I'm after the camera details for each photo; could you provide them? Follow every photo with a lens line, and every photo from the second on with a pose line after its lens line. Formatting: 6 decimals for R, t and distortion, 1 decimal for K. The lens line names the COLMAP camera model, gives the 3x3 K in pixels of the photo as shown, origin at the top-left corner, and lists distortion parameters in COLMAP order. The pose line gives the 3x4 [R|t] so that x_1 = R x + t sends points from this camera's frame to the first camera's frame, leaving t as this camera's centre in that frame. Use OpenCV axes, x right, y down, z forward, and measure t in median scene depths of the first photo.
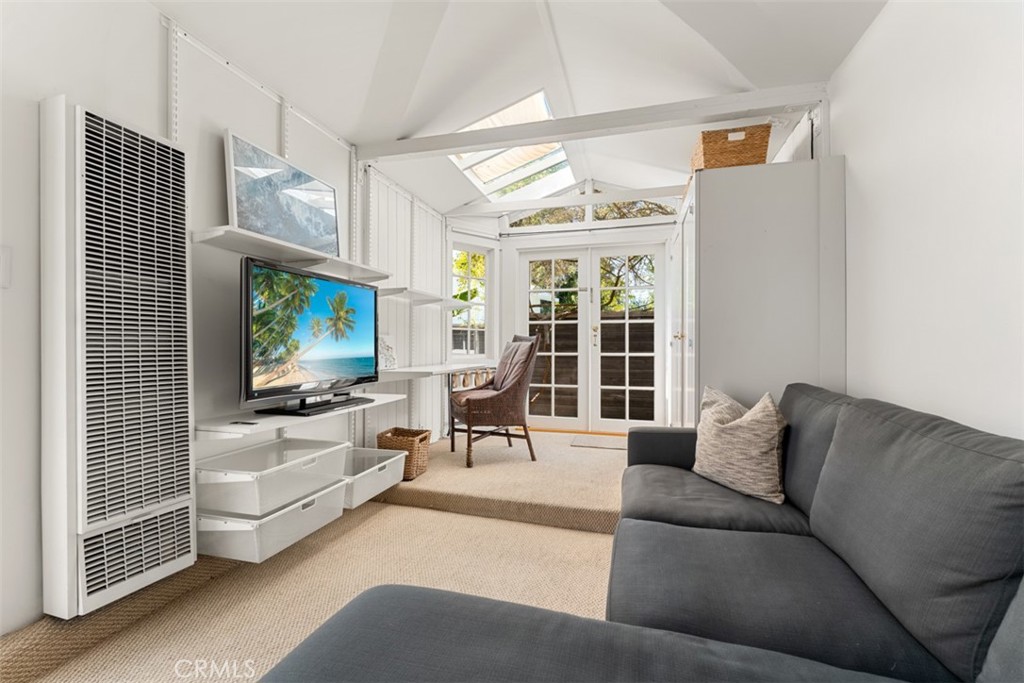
lens RADIAL K [[440.4, 0, 512.4], [0, 440.4, 348.3], [0, 0, 1]] dist [0.000783, 0.000070]
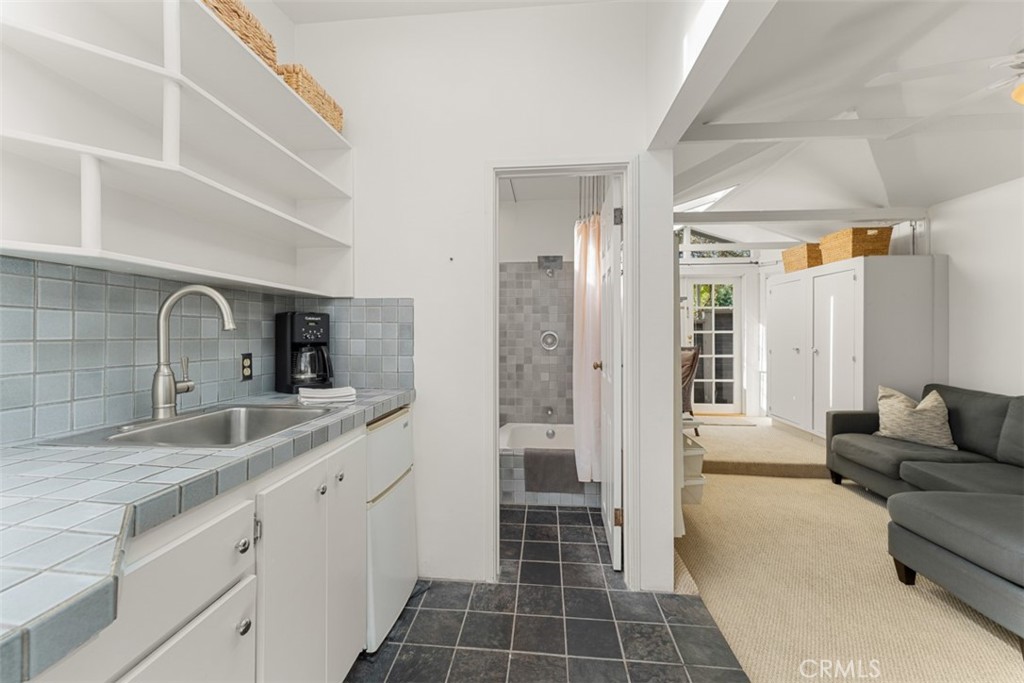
lens RADIAL K [[409.7, 0, 510.2], [0, 409.7, 335.2], [0, 0, 1]] dist [0.001795, 0.000084]
pose [[0.983531, -0.001394, 0.180736, -1.103295], [0.001064, 0.999998, 0.001924, -0.100440], [-0.180738, -0.001700, 0.983530, -0.266509]]
